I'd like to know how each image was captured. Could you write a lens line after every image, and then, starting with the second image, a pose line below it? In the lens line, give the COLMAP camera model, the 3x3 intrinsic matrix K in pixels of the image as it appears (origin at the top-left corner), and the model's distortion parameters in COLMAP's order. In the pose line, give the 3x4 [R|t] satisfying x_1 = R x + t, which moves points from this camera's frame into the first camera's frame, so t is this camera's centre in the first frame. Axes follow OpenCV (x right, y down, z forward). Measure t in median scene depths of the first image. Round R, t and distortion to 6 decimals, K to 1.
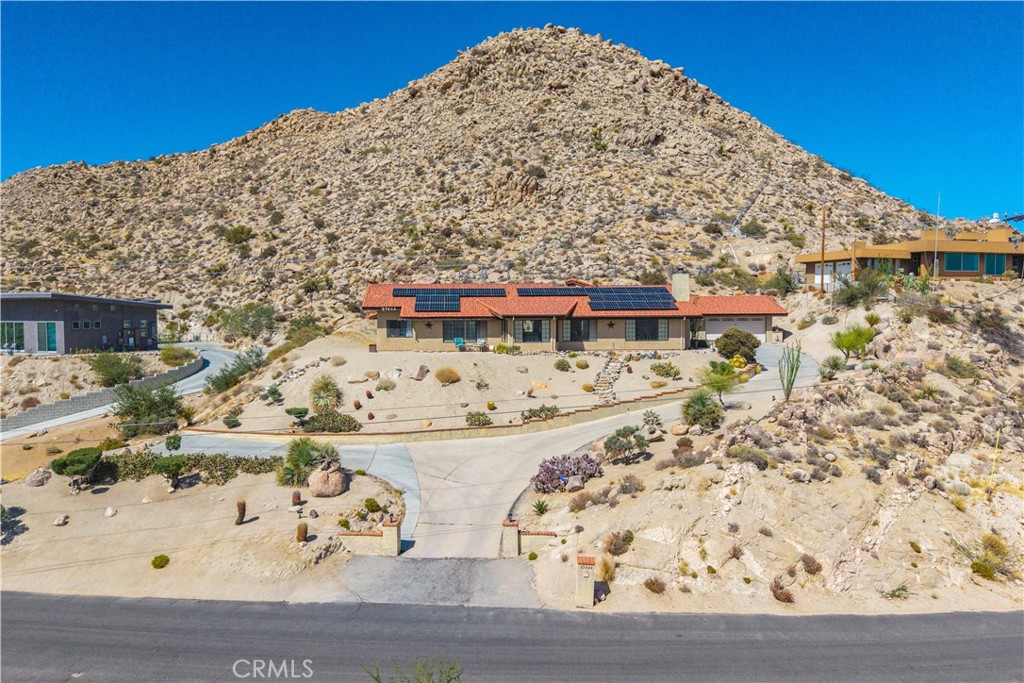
lens RADIAL K [[809.7, 0, 512.7], [0, 809.7, 342.5], [0, 0, 1]] dist [0.030226, -0.059625]
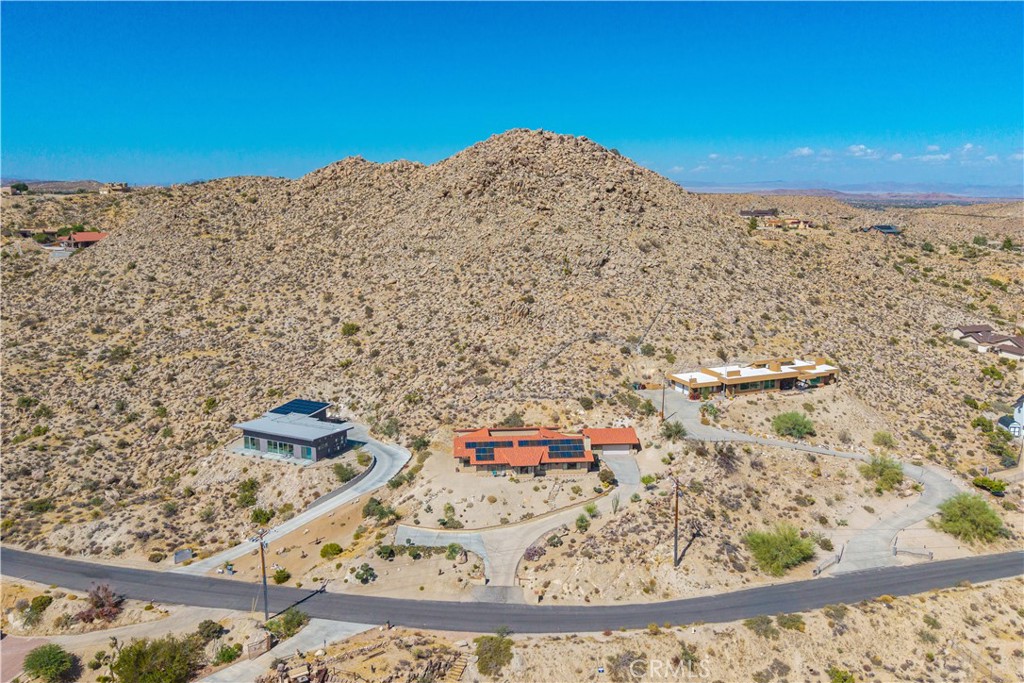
lens RADIAL K [[809.7, 0, 514.7], [0, 809.7, 336.9], [0, 0, 1]] dist [0.030226, -0.059625]
pose [[0.999958, 0.002858, 0.008697, -0.023051], [-0.004187, 0.987623, 0.156793, -0.669724], [-0.008141, -0.156823, 0.987593, -1.147310]]
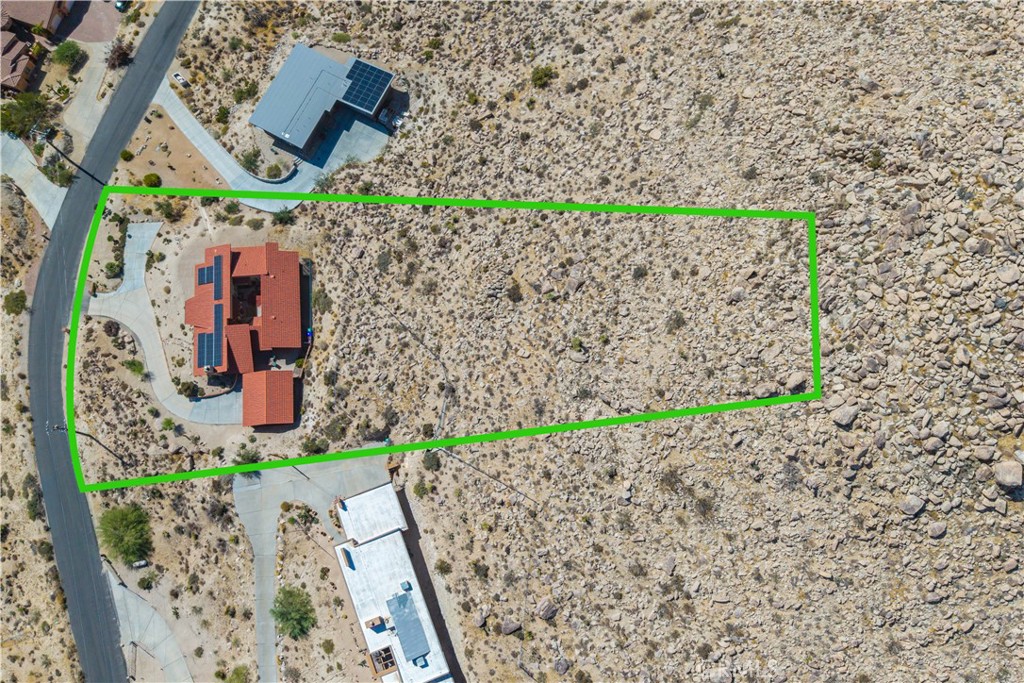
lens RADIAL K [[809.7, 0, 515.3], [0, 809.7, 338.4], [0, 0, 1]] dist [0.030226, -0.059625]
pose [[0.006972, 0.975108, -0.221622, 0.591036], [-0.050827, 0.221687, 0.973792, -2.234175], [0.998683, 0.004475, 0.051107, 1.599523]]
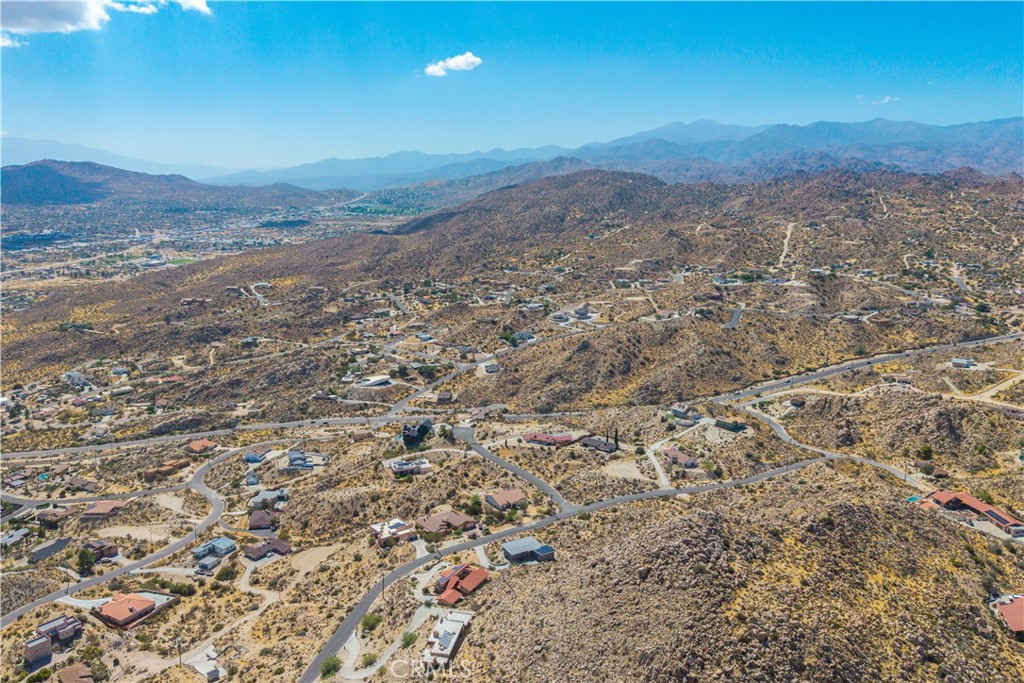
lens RADIAL K [[809.7, 0, 516.9], [0, 809.7, 342.7], [0, 0, 1]] dist [0.030226, -0.059625]
pose [[-0.533724, 0.186515, -0.824834, 4.352634], [-0.051978, 0.966295, 0.252136, -3.193766], [0.844060, 0.177444, -0.506040, 3.999966]]
